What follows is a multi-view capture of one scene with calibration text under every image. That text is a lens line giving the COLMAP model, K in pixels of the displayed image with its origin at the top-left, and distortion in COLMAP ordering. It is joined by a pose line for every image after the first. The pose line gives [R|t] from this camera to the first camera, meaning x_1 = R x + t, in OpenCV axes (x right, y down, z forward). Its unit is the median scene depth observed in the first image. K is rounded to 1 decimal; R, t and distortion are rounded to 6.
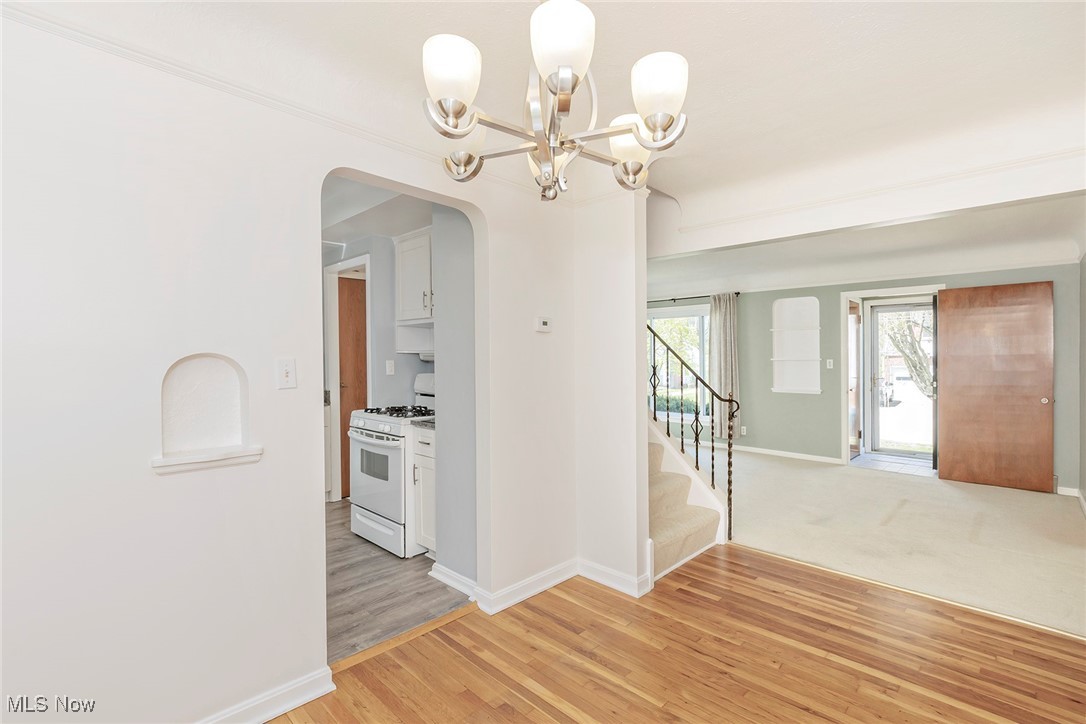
lens RADIAL K [[493.6, 0, 552.3], [0, 493.6, 355.7], [0, 0, 1]] dist [-0.000695, 0.000048]
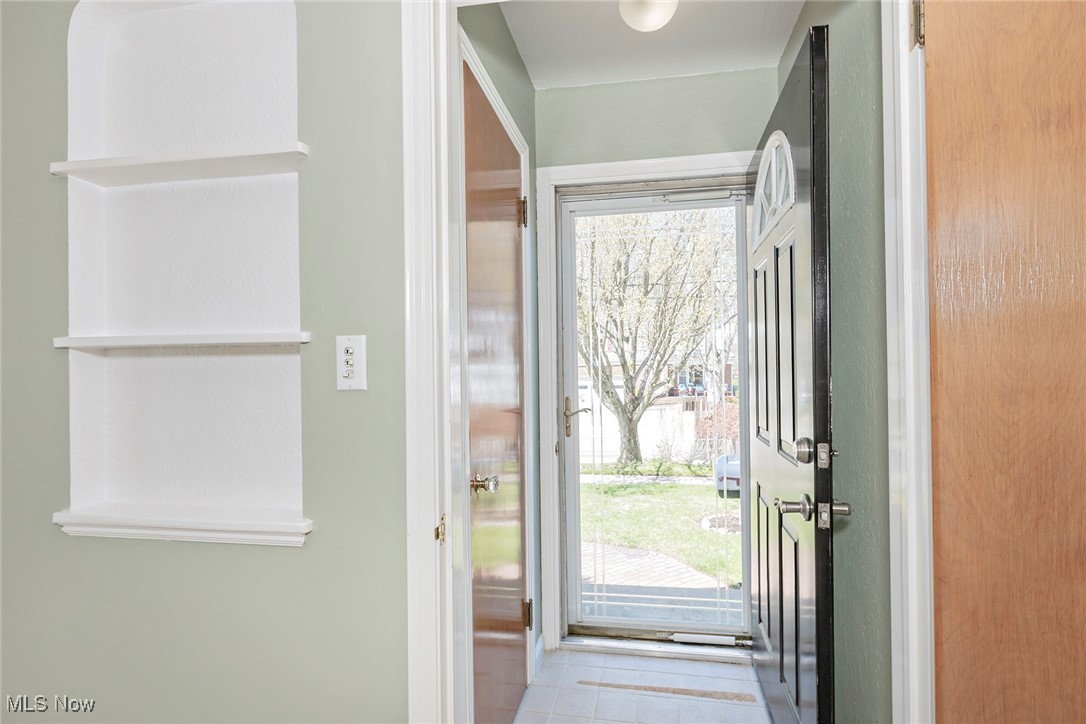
lens RADIAL K [[493.6, 0, 574.4], [0, 493.6, 354.7], [0, 0, 1]] dist [-0.000695, 0.000048]
pose [[0.815888, 0.005304, 0.578186, 0.517446], [0.011696, 0.999602, -0.025675, 0.018587], [-0.578092, 0.027711, 0.815501, 0.806491]]
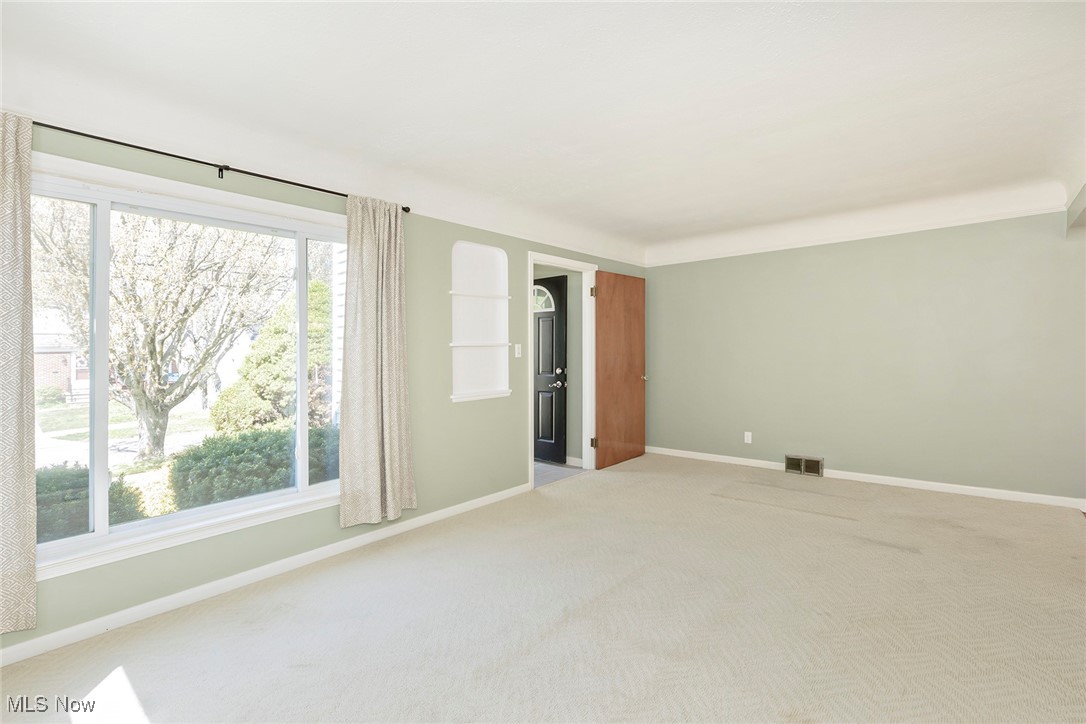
lens RADIAL K [[493.6, 0, 540.7], [0, 493.6, 343.9], [0, 0, 1]] dist [-0.000695, 0.000048]
pose [[-0.047141, 0.011220, 0.998825, -0.130979], [0.010227, 0.999890, -0.010750, 0.014332], [-0.998836, 0.009708, -0.047251, 0.979311]]
